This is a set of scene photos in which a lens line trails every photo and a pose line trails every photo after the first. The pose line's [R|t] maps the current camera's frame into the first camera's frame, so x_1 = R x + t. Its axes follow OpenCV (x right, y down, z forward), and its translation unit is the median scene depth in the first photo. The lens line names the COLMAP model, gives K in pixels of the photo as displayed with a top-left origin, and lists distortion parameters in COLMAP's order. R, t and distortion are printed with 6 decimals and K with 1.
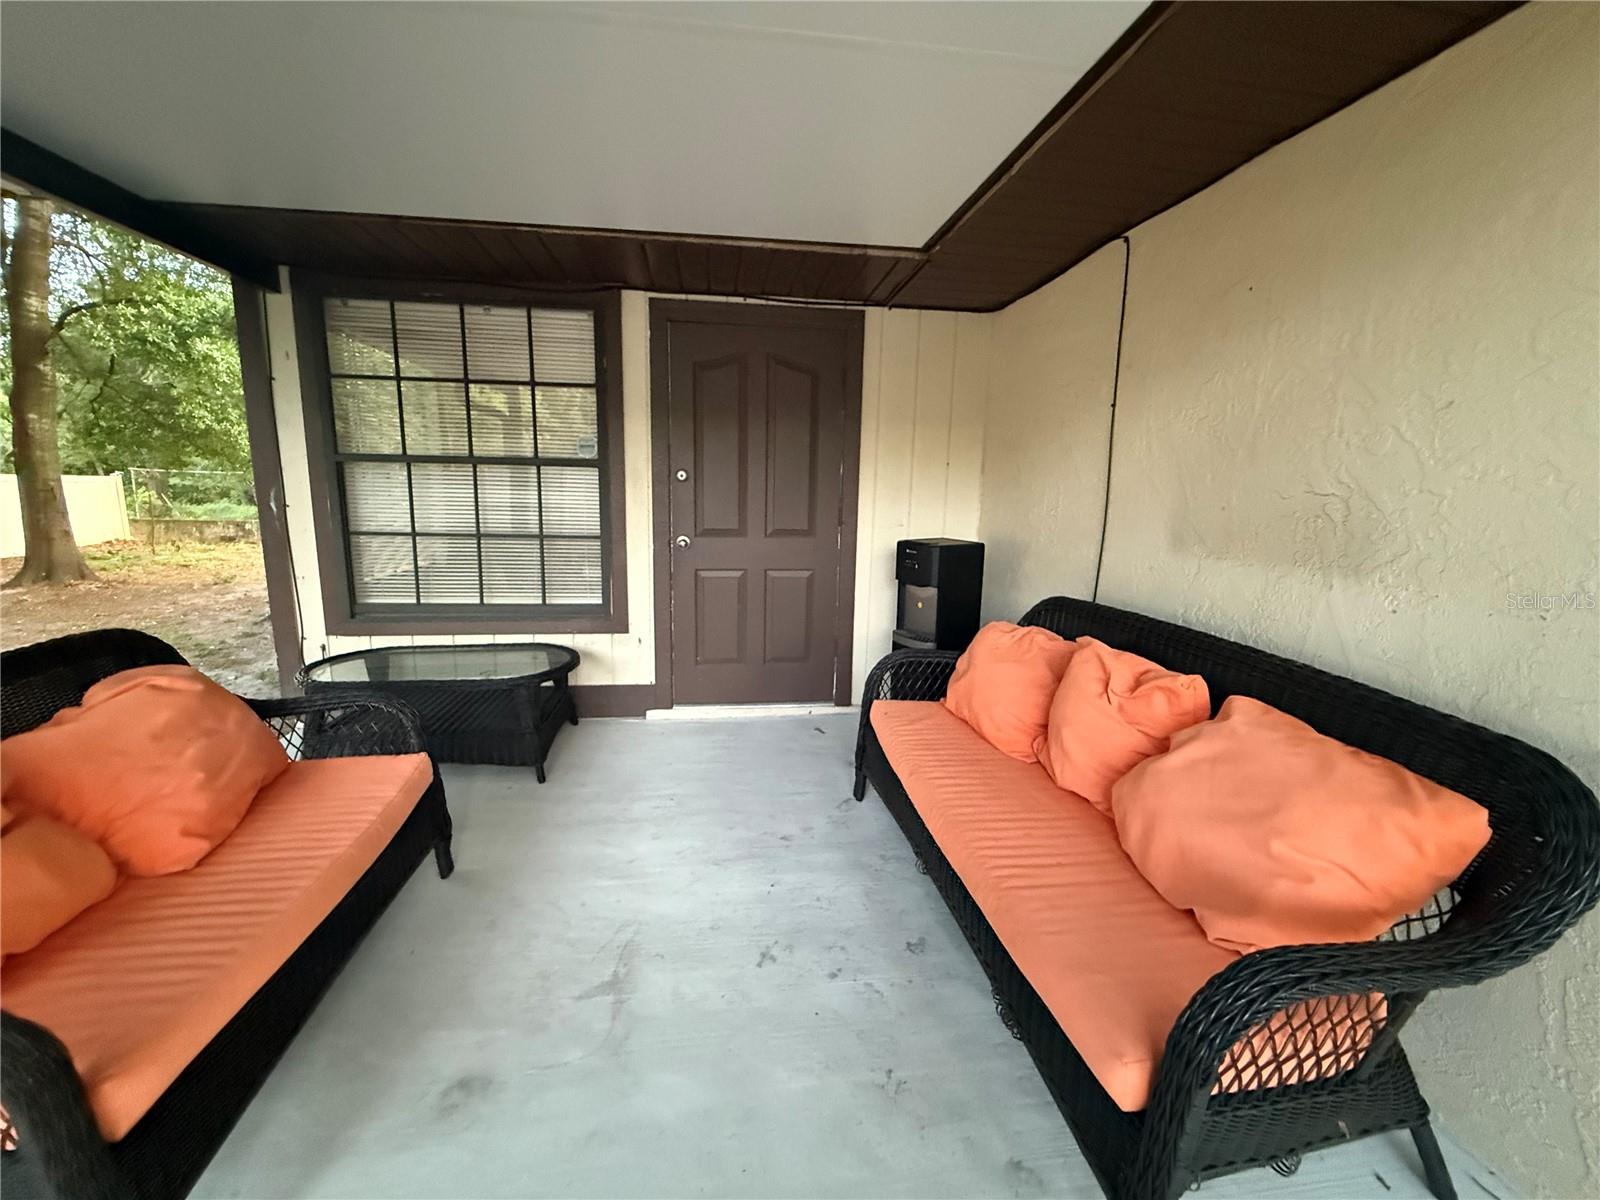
lens RADIAL K [[638.8, 0, 801.3], [0, 638.8, 602.5], [0, 0, 1]] dist [-0.001350, 0.000570]
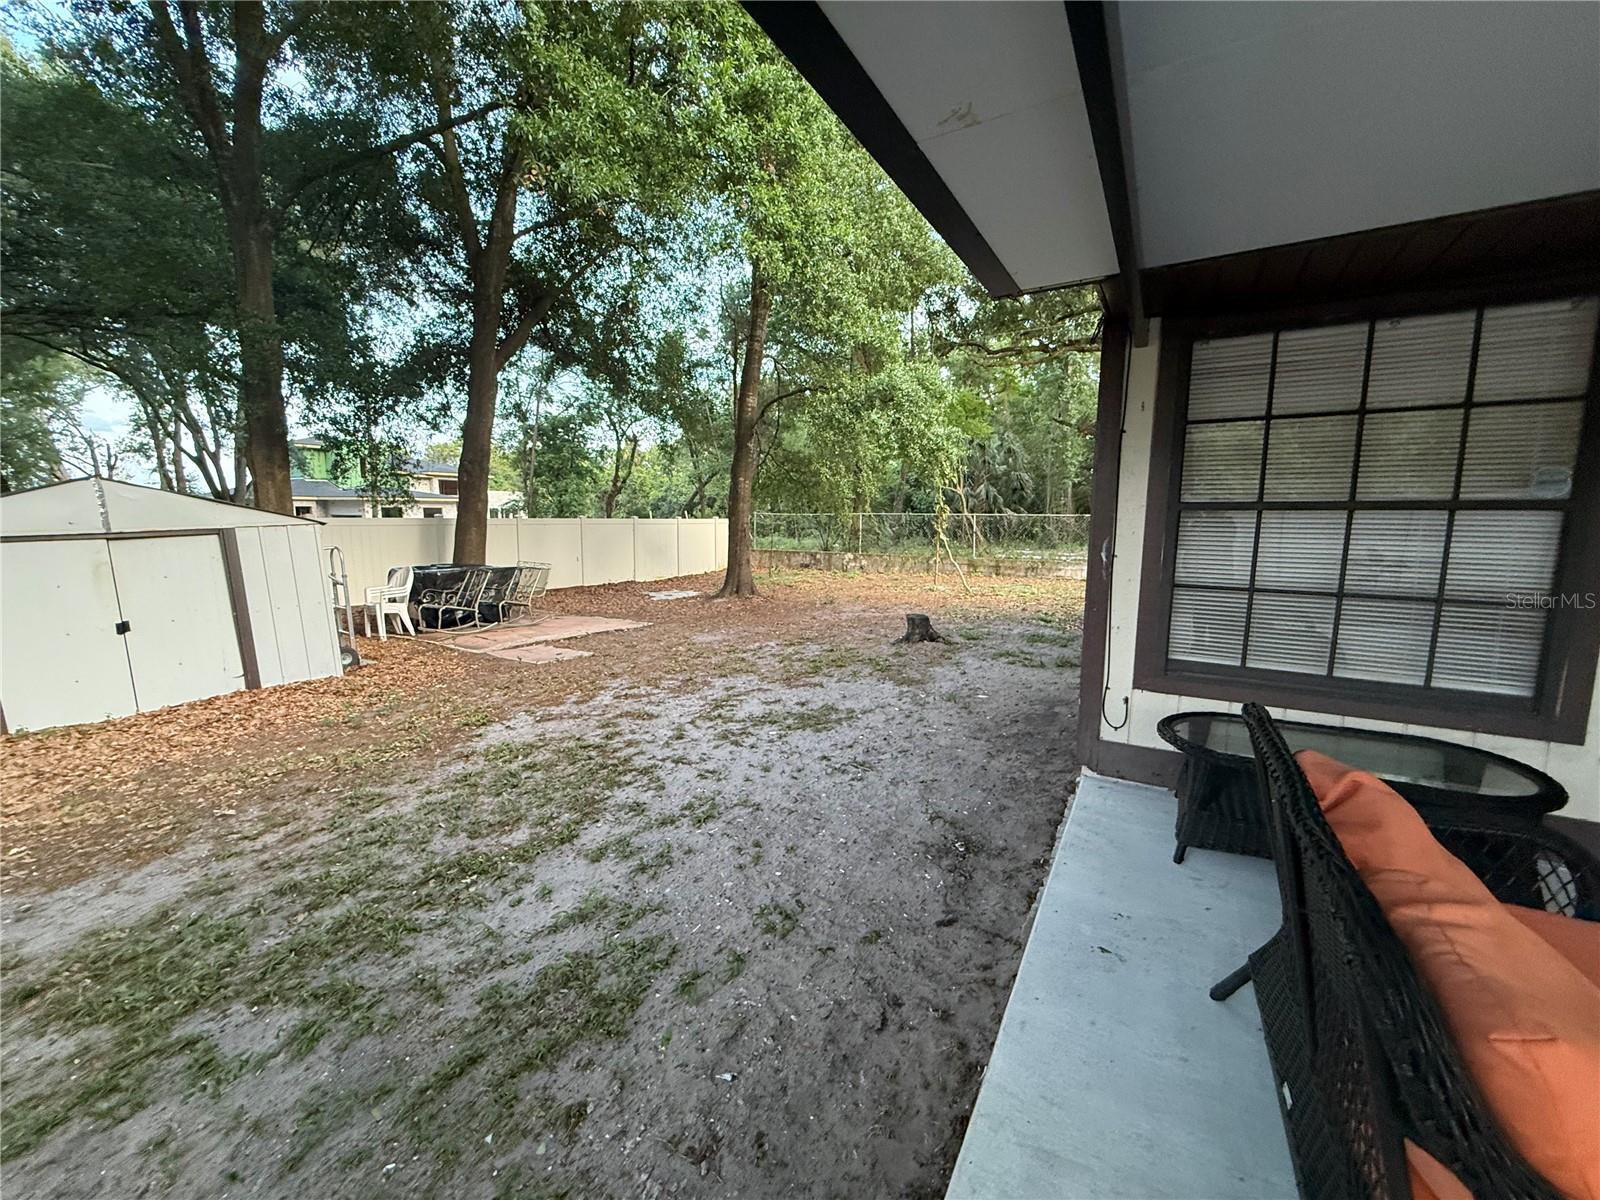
lens RADIAL K [[638.8, 0, 809.2], [0, 638.8, 600.8], [0, 0, 1]] dist [-0.001350, 0.000570]
pose [[0.794437, 0.065728, -0.603779, -0.536910], [-0.098987, 0.994847, -0.021944, -0.009990], [0.599225, 0.077200, 0.796850, -0.077409]]
